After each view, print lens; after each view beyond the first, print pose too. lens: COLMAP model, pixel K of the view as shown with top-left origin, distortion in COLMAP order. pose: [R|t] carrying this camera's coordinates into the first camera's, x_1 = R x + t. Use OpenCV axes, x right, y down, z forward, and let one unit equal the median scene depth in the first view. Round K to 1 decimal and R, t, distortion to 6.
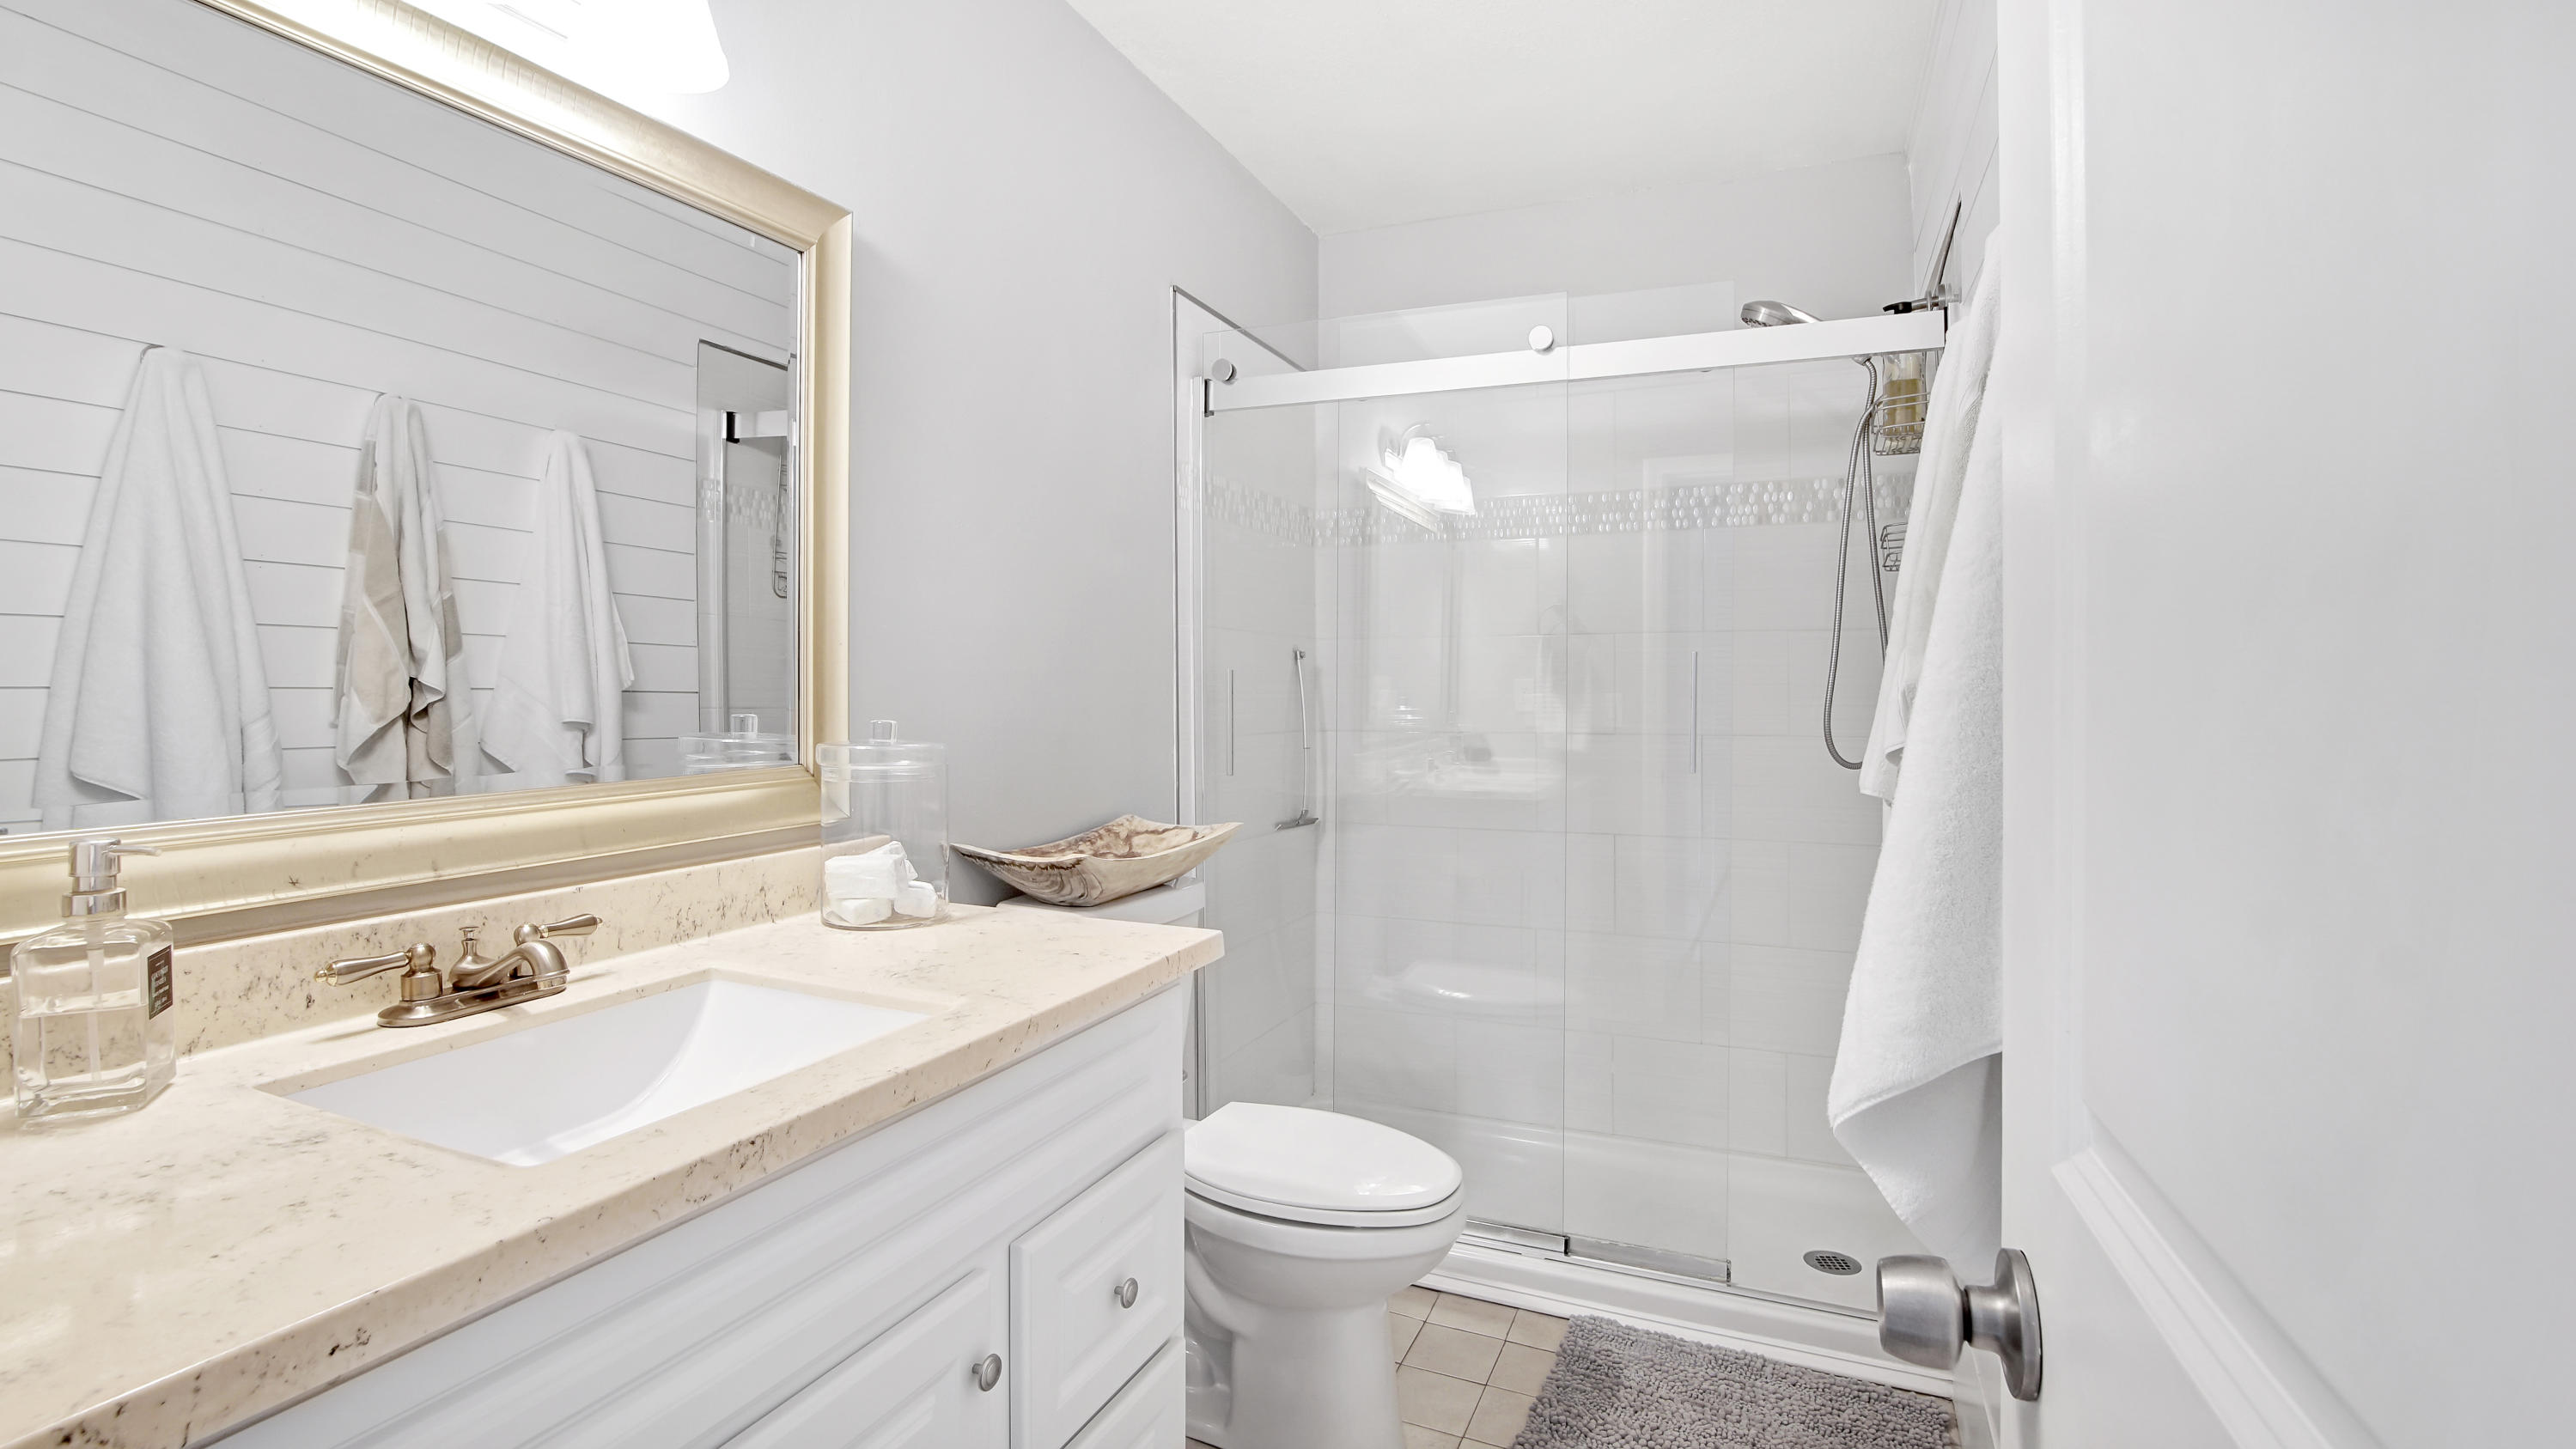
lens RADIAL K [[1202.0, 0, 1288.0], [0, 1202.0, 724.5], [0, 0, 1]] dist [0.000447, 0.000025]
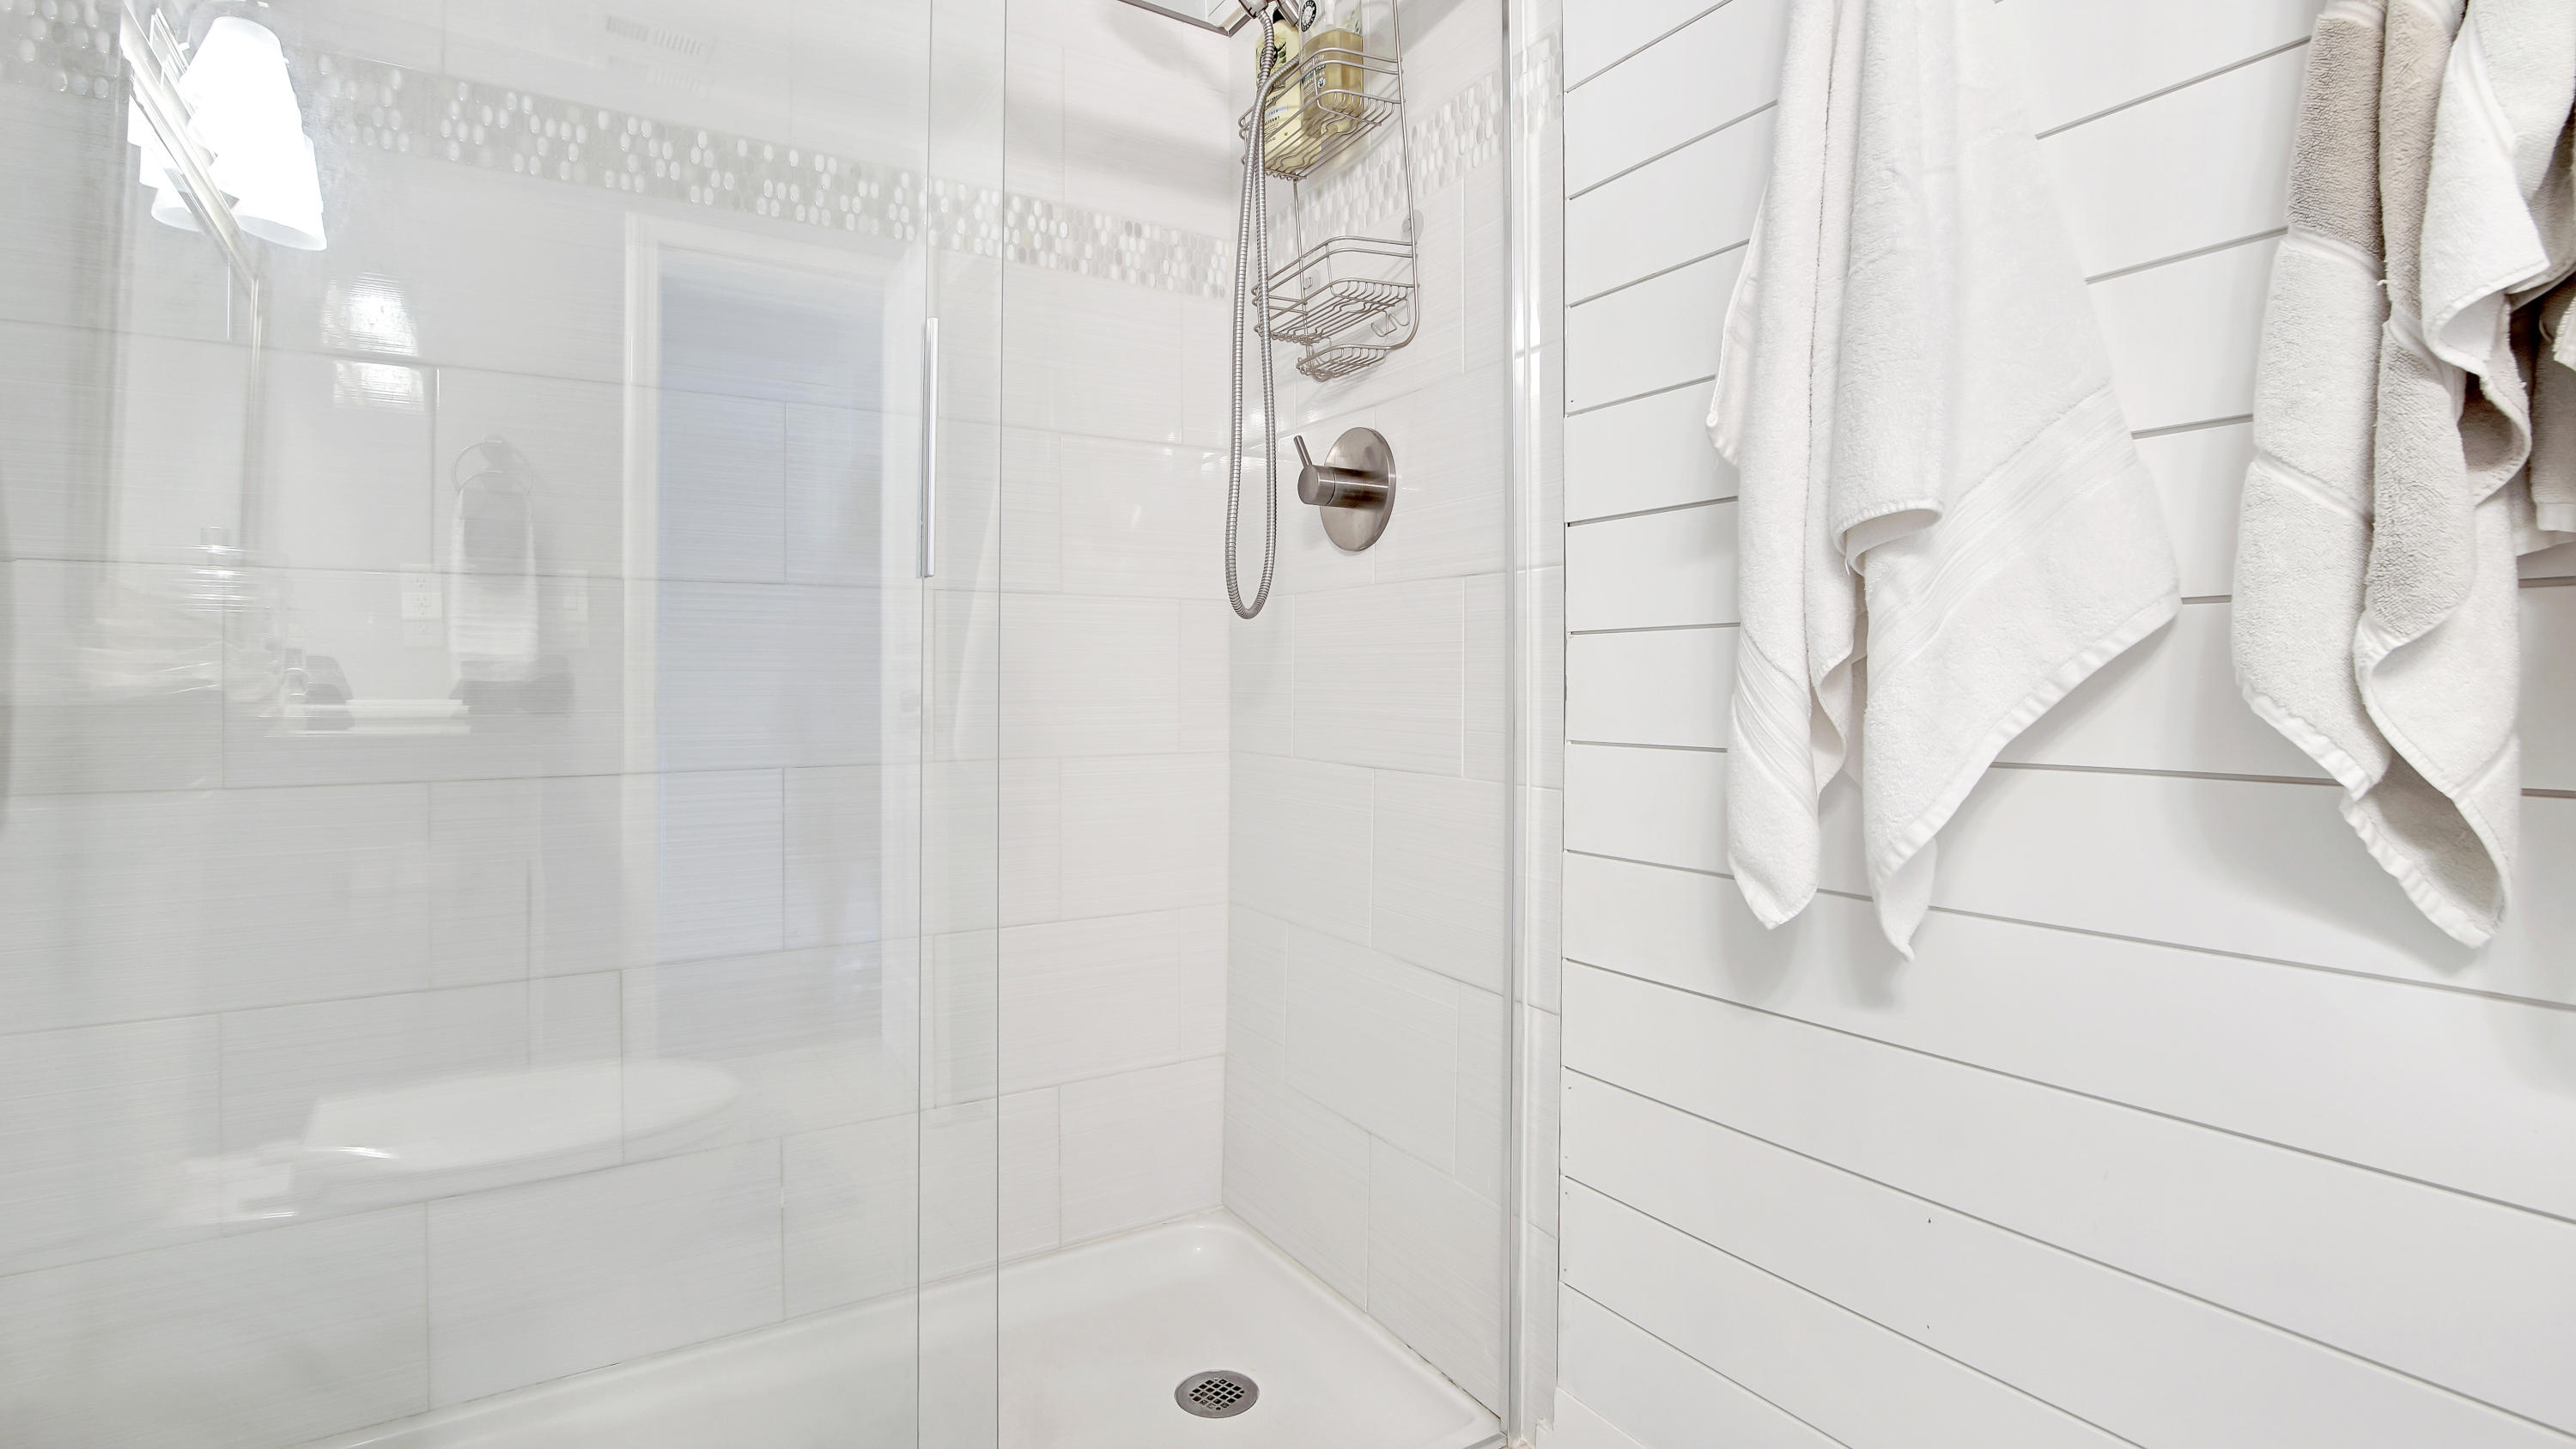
lens RADIAL K [[1200.6, 0, 1283.3], [0, 1200.6, 678.9], [0, 0, 1]] dist [-0.021860, 0.000111]
pose [[0.572646, 0.010595, 0.819734, -0.048753], [0.033538, 0.998777, -0.036338, 0.083529], [-0.819116, 0.048301, 0.571590, 0.531531]]
